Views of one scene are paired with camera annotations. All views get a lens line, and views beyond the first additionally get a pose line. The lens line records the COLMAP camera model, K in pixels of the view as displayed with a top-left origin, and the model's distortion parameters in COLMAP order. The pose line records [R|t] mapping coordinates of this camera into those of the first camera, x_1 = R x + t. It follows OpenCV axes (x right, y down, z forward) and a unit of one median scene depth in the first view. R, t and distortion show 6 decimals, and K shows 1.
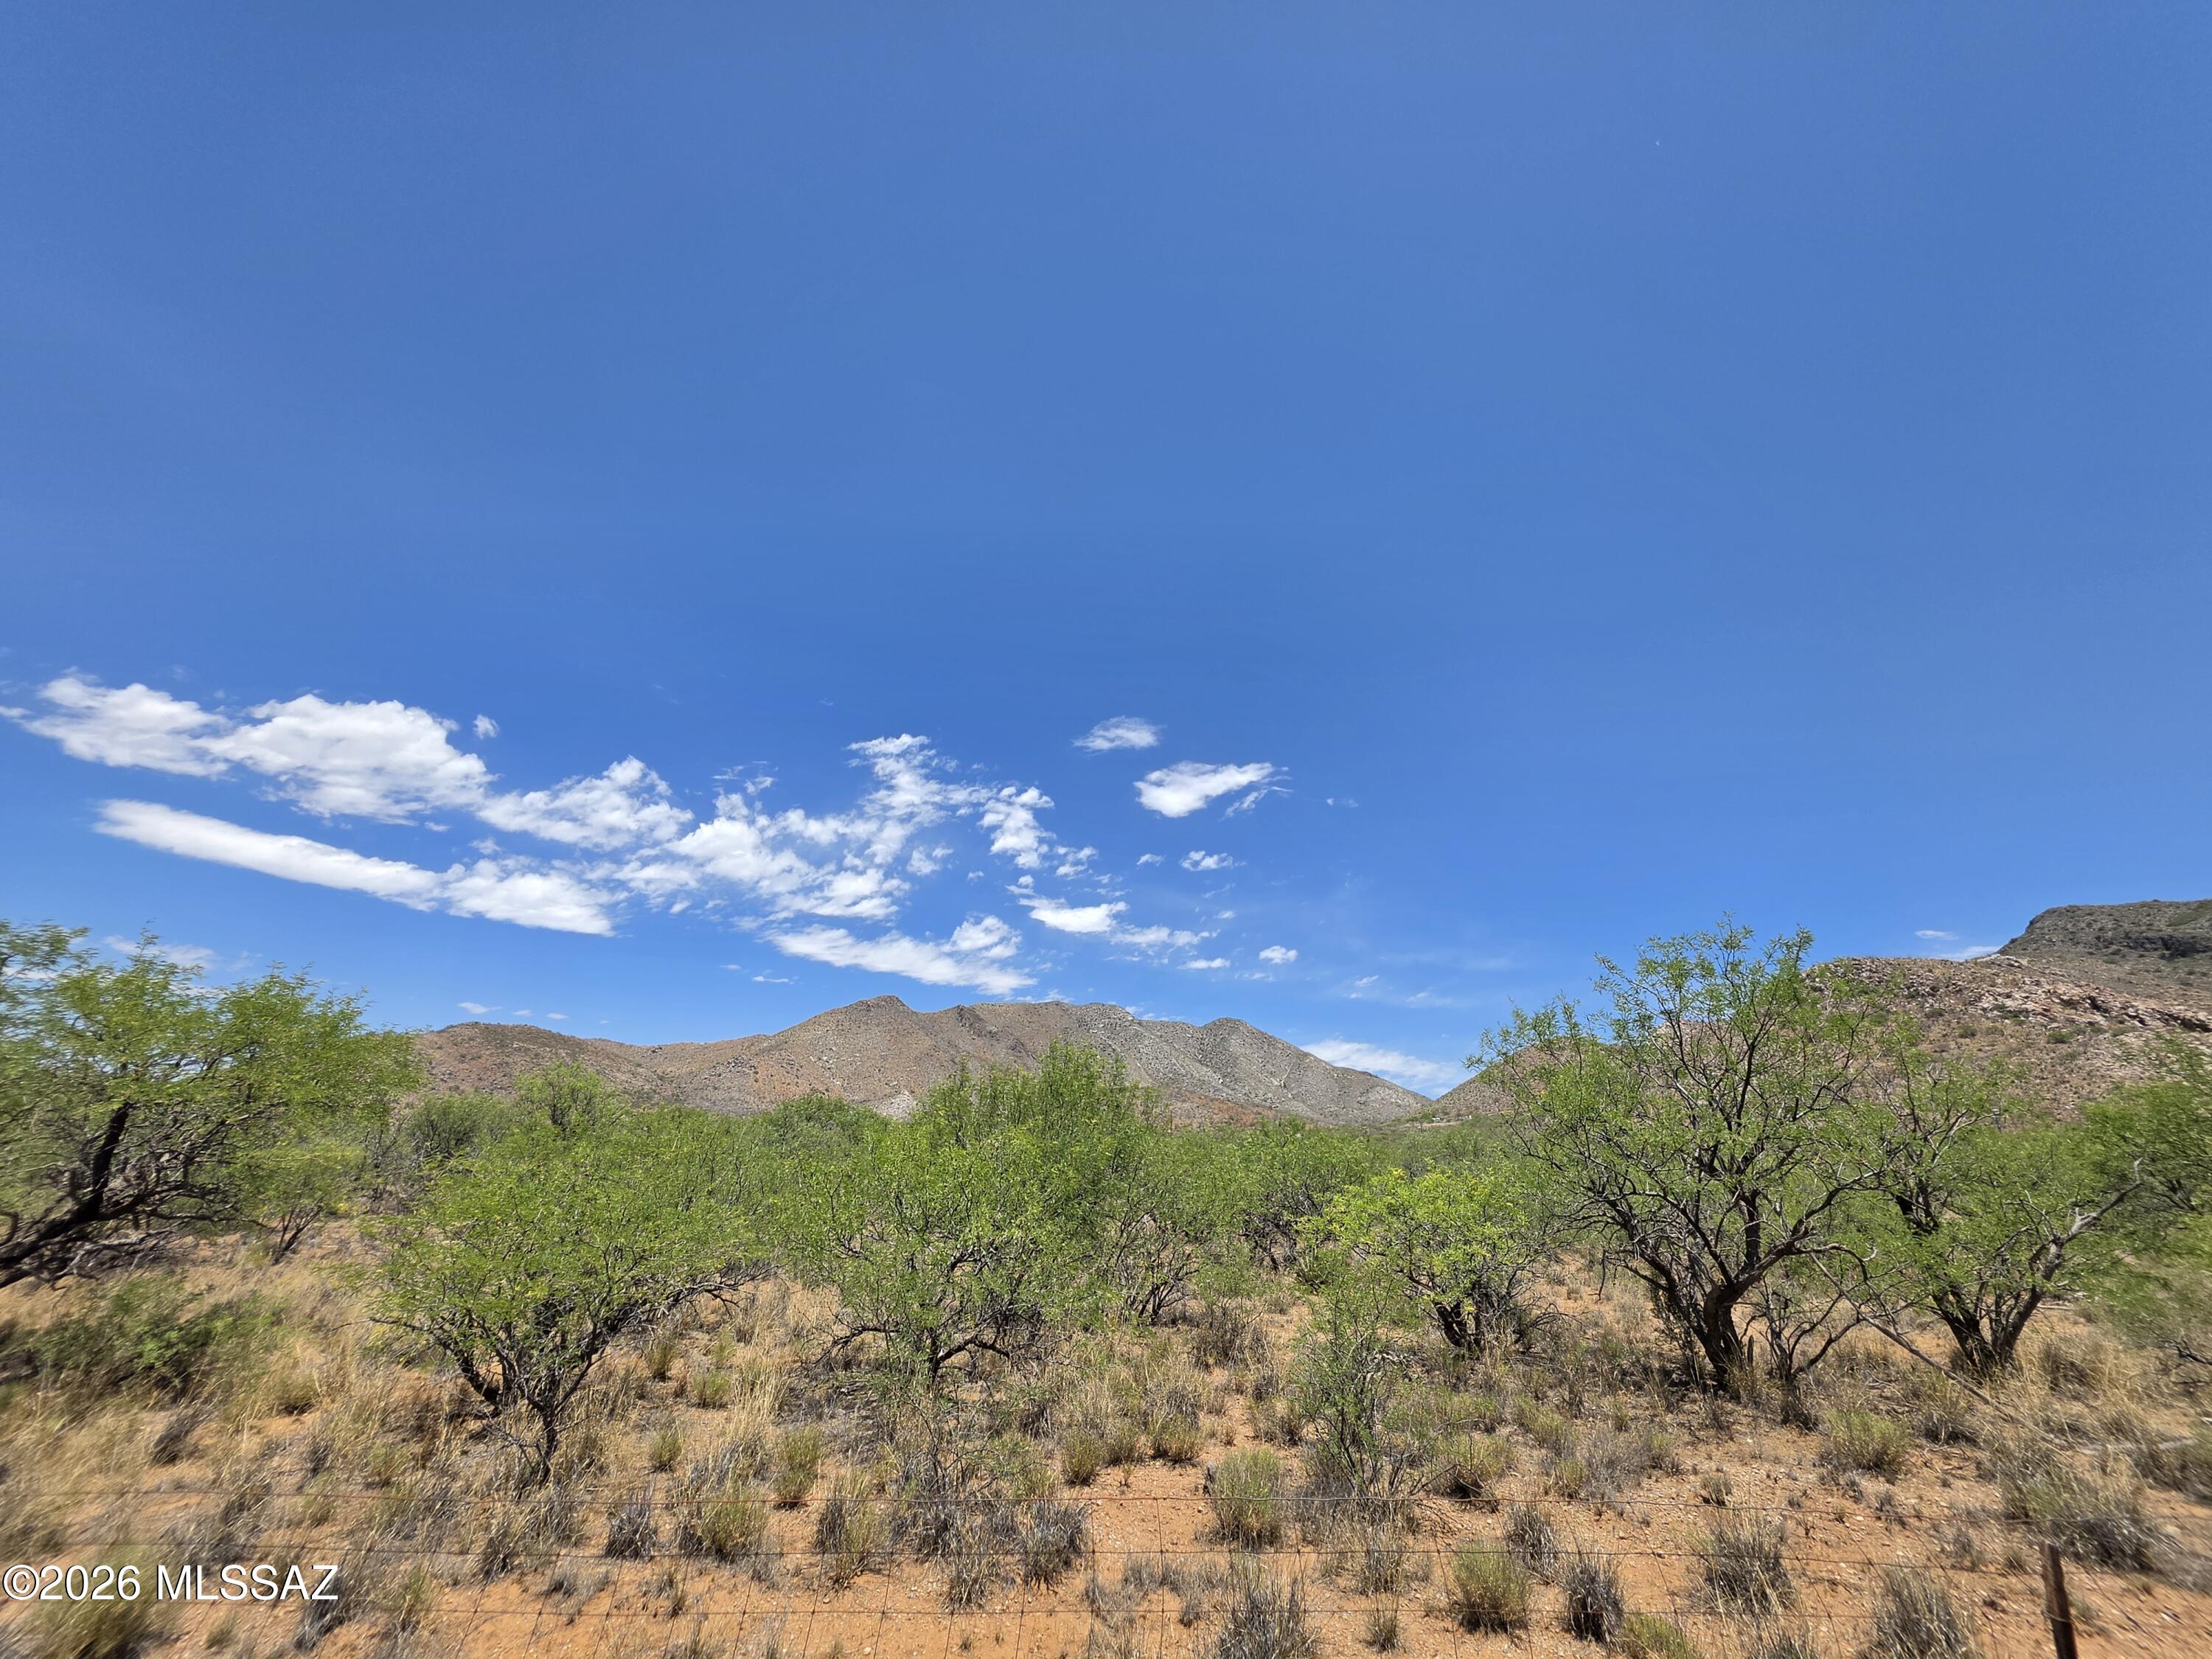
lens RADIAL K [[884.2, 0, 1101.4], [0, 884.2, 835.0], [0, 0, 1]] dist [-0.003053, 0.000603]
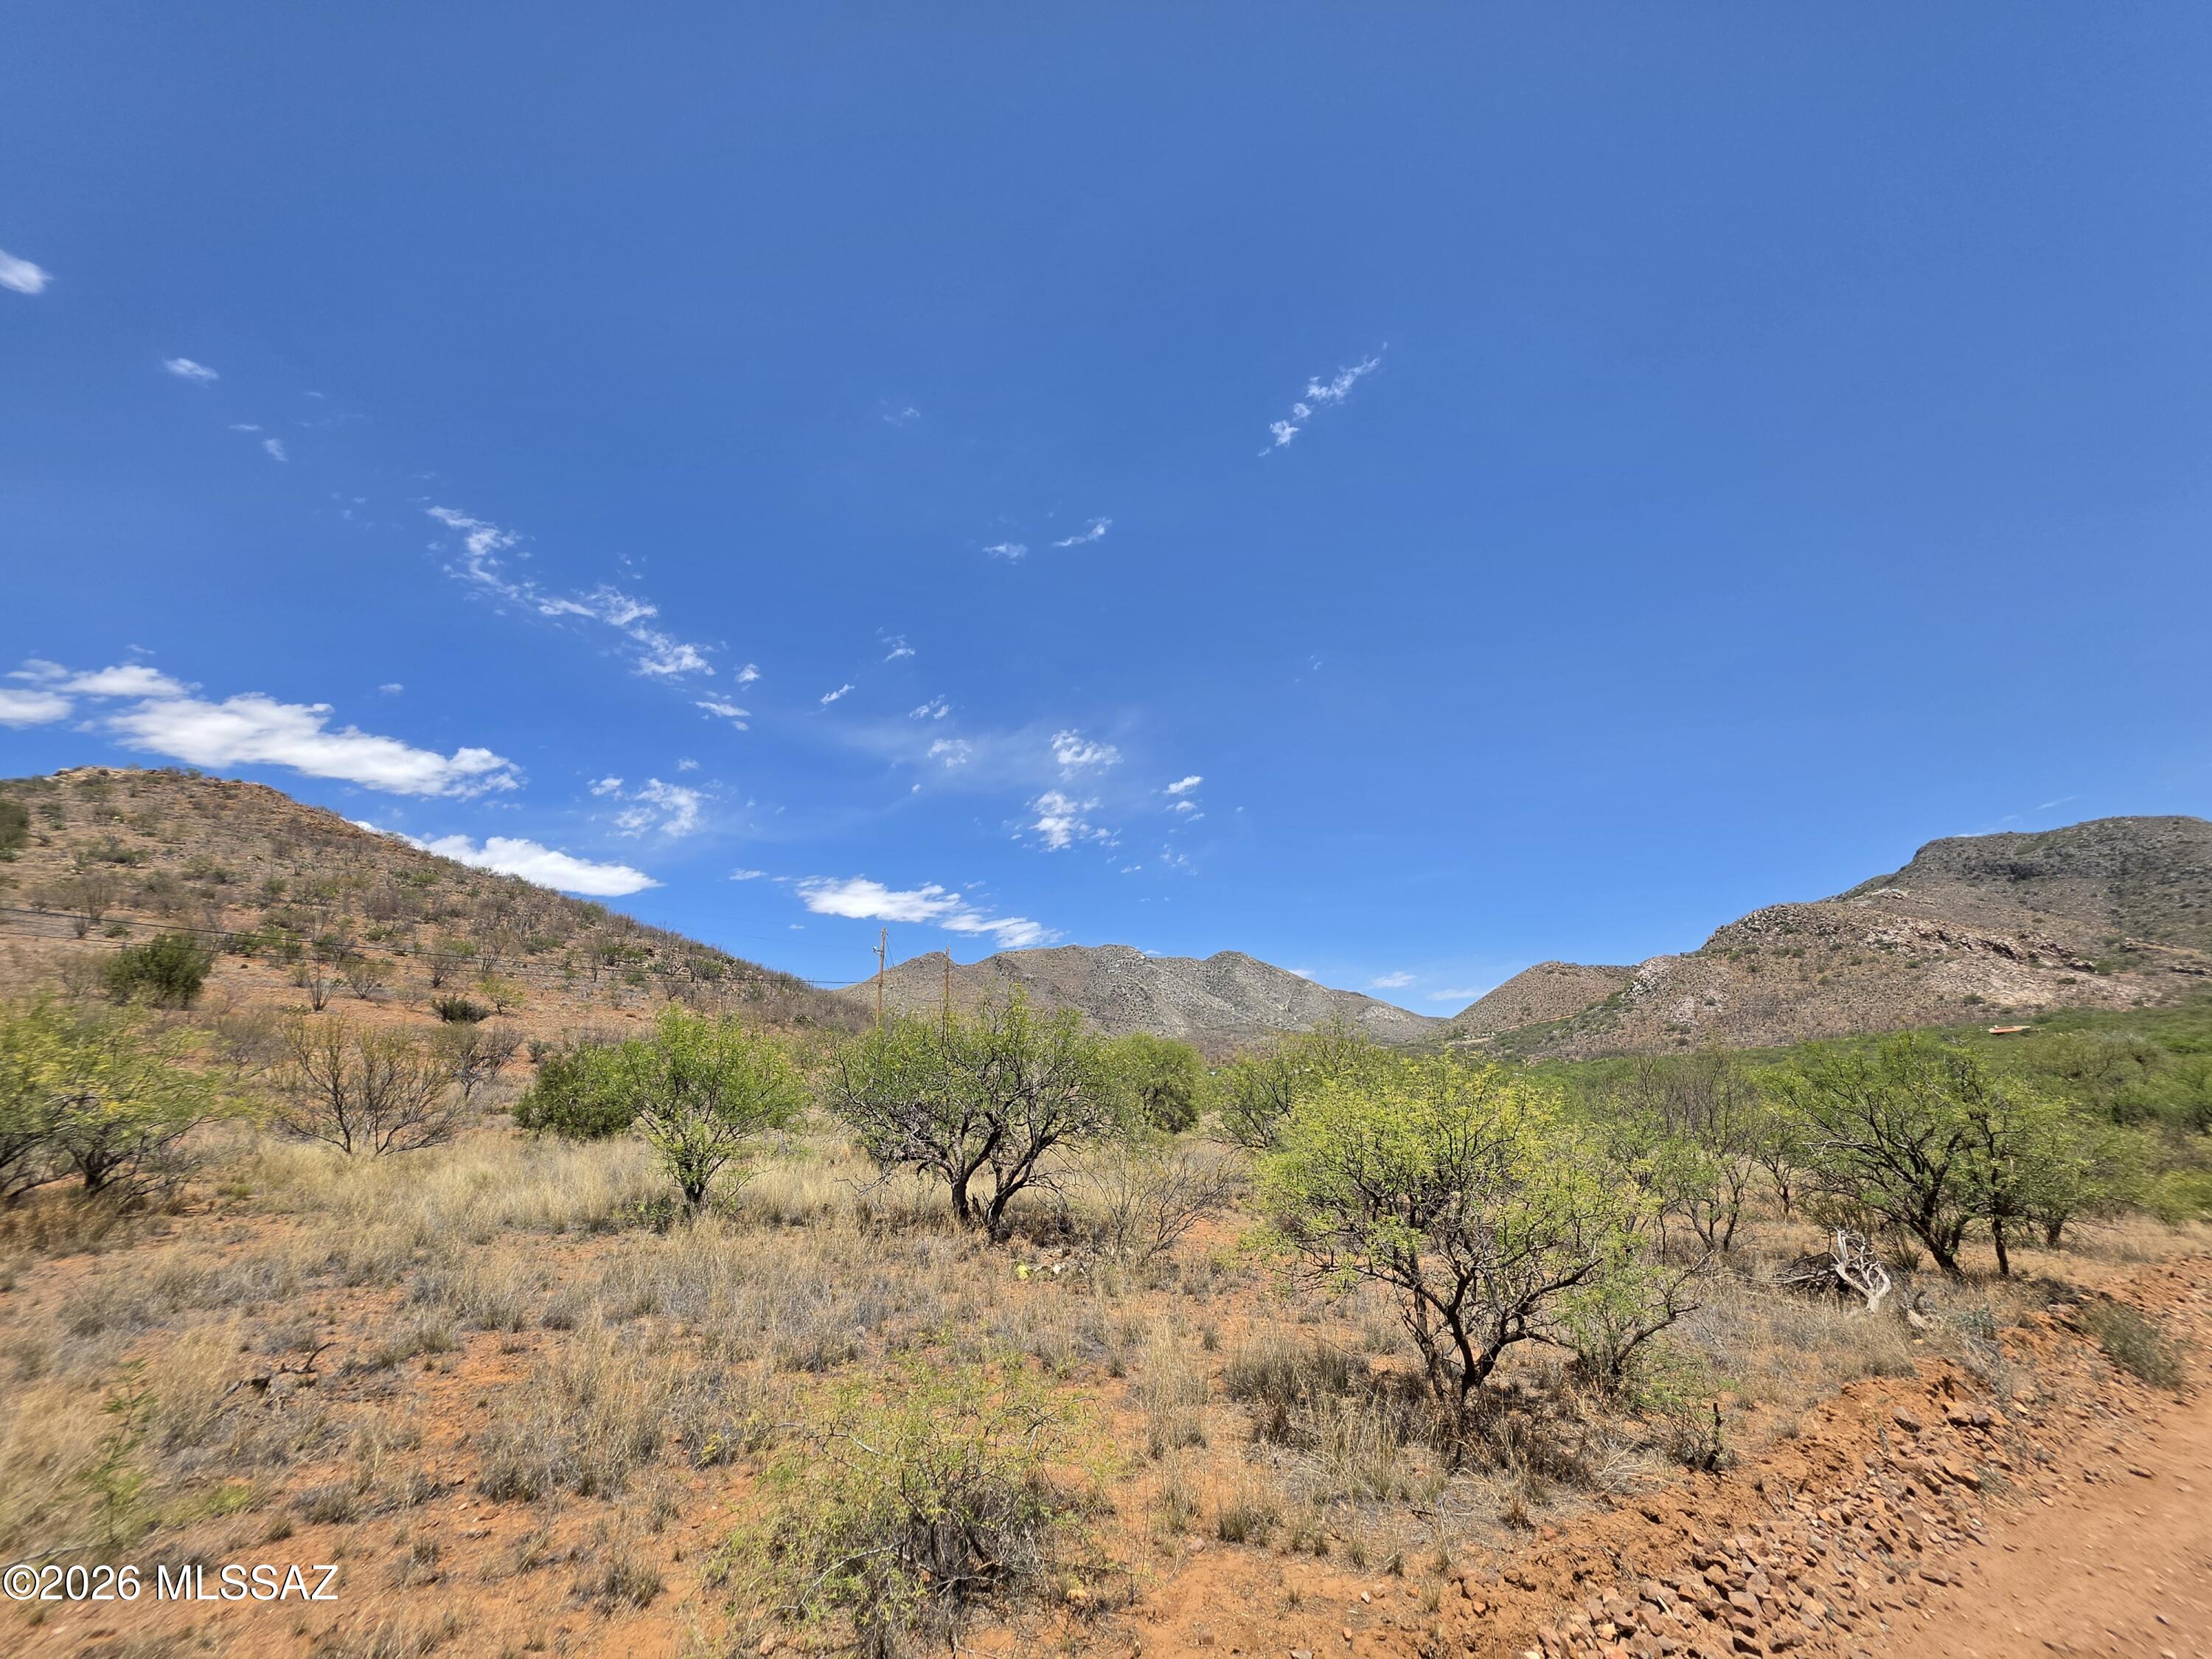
lens RADIAL K [[891.7, 0, 1108.1], [0, 891.7, 826.2], [0, 0, 1]] dist [-0.001768, -0.000363]
pose [[0.997241, -0.046705, 0.057704, -0.166172], [0.042606, 0.996614, 0.070326, -0.079198], [-0.060793, -0.067673, 0.995854, -0.191391]]
